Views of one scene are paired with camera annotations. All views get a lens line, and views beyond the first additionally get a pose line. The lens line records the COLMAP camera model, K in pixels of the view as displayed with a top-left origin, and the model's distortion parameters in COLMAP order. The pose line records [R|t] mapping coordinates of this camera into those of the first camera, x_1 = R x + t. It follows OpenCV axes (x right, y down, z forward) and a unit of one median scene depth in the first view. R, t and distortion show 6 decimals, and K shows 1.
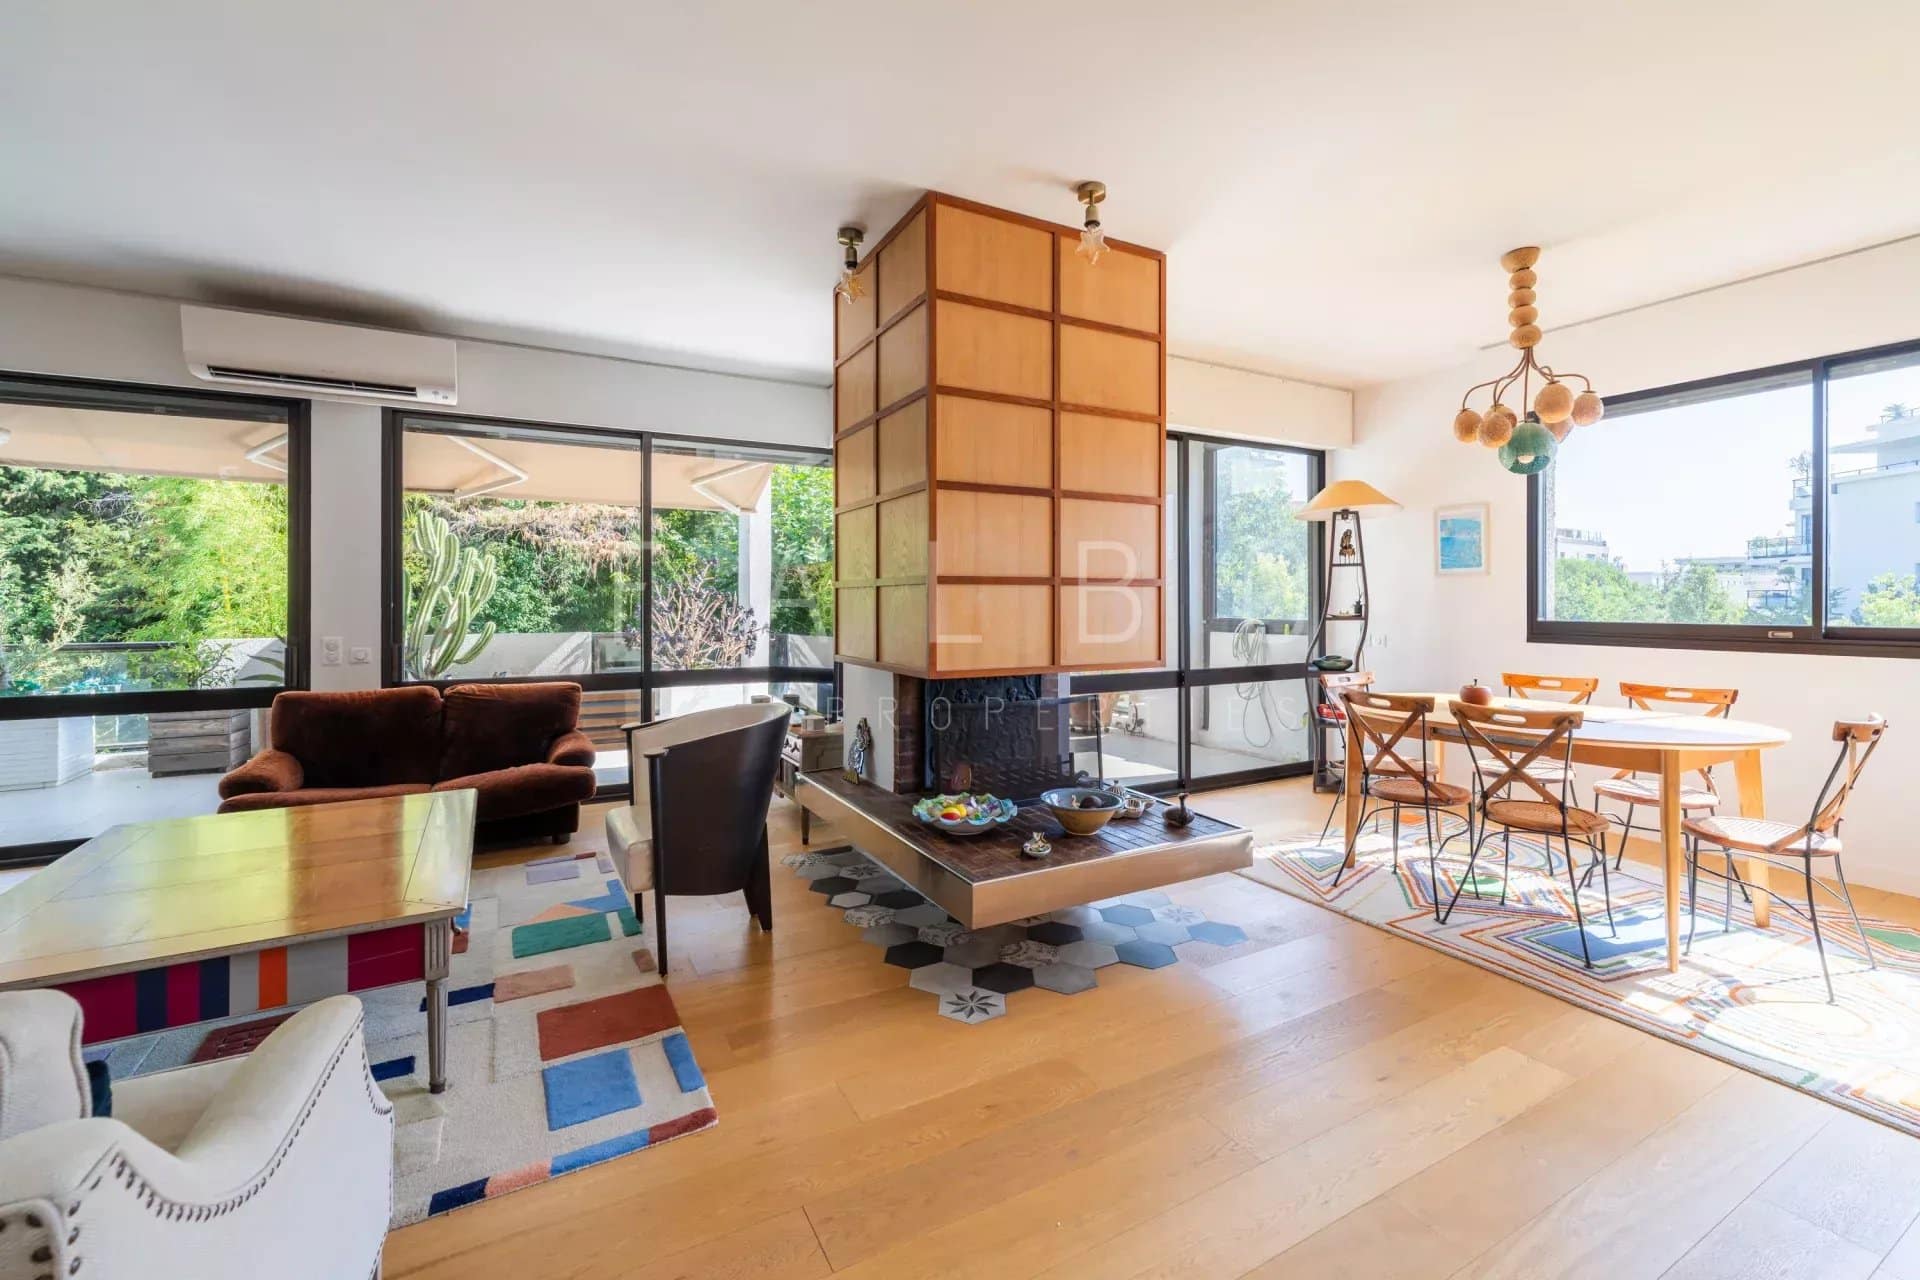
lens RADIAL K [[811.5, 0, 987.4], [0, 811.5, 605.9], [0, 0, 1]] dist [0.001495, 0.000321]
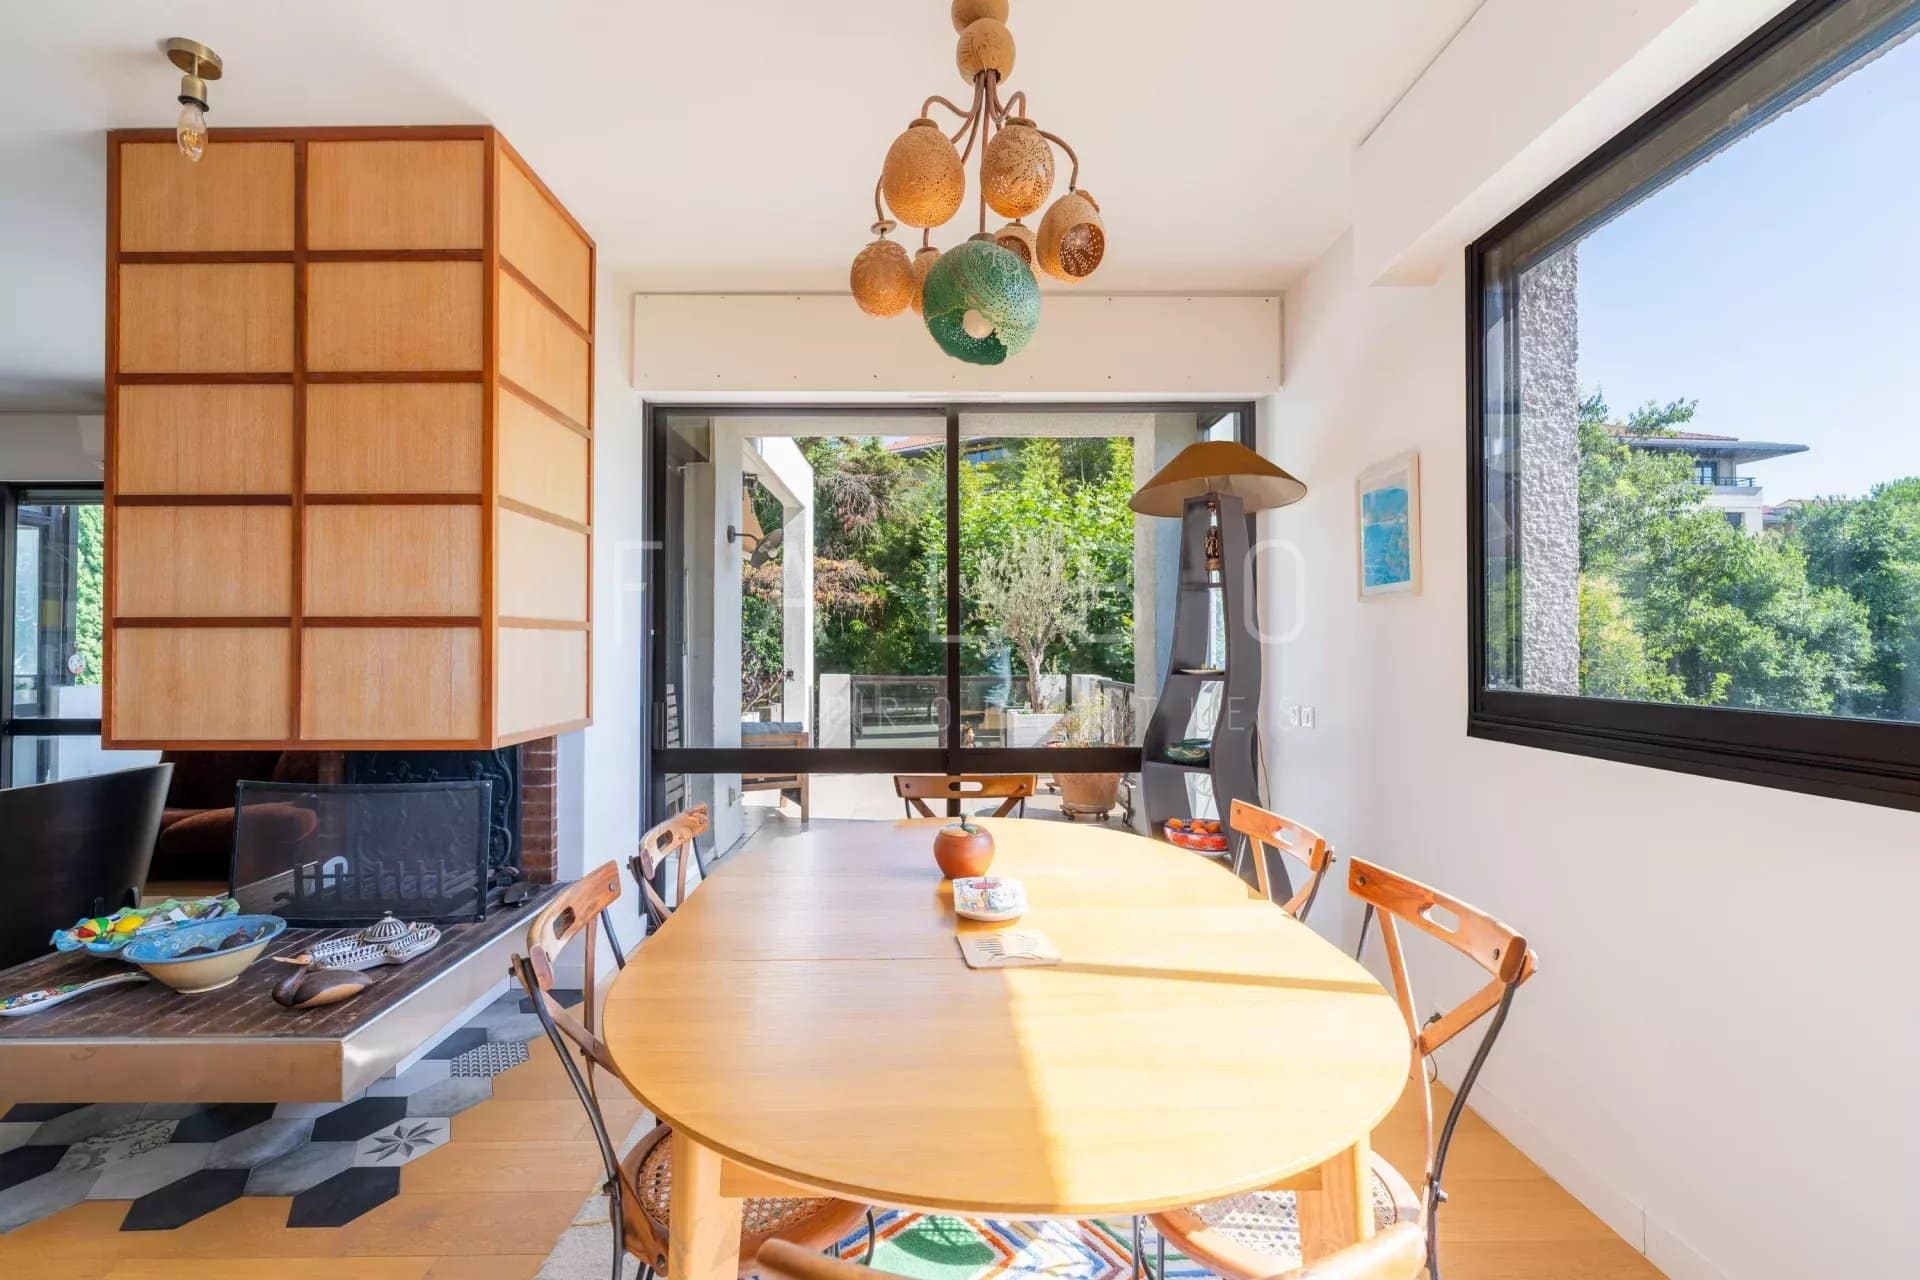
lens RADIAL K [[804.2, 0, 950.2], [0, 804.2, 643.0], [0, 0, 1]] dist [-0.000286, 0.000122]
pose [[0.871237, -0.003399, -0.490851, 2.729748], [-0.002242, 0.999938, -0.010903, -0.015075], [0.490858, 0.010600, 0.871175, 1.940697]]
